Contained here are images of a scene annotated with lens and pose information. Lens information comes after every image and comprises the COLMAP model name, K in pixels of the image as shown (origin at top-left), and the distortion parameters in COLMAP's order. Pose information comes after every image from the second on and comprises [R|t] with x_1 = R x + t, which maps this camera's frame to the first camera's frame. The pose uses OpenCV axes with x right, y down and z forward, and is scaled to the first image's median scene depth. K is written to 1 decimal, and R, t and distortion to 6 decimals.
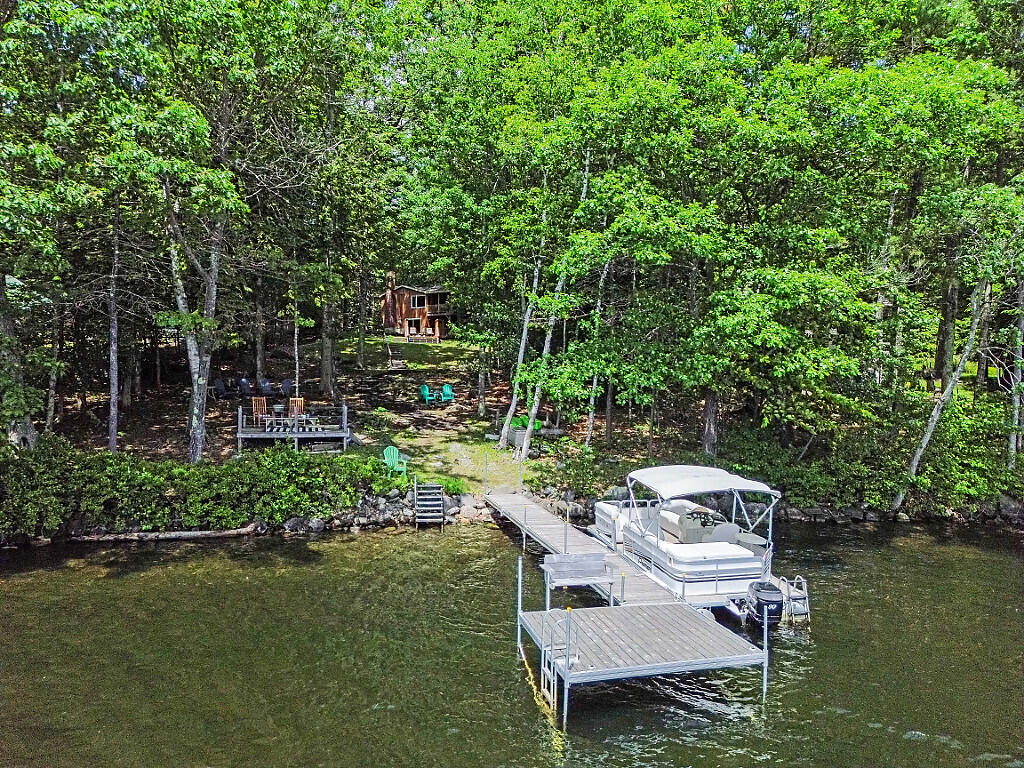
lens RADIAL K [[724.1, 0, 509.1], [0, 724.1, 389.4], [0, 0, 1]] dist [0.007192, -0.001032]
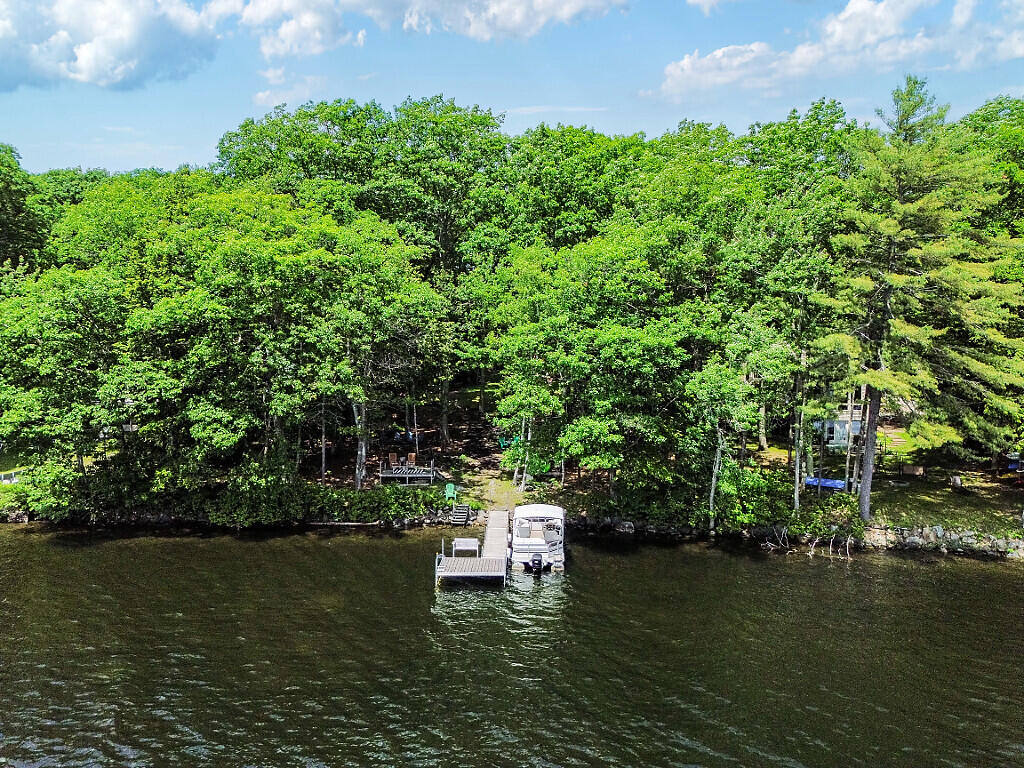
lens RADIAL K [[724.1, 0, 514.9], [0, 724.1, 381.7], [0, 0, 1]] dist [0.007192, -0.001032]
pose [[0.967057, -0.000424, -0.254558, 0.624381], [-0.000320, 0.999996, -0.002883, -0.237367], [0.254558, 0.002869, 0.967053, -1.060437]]
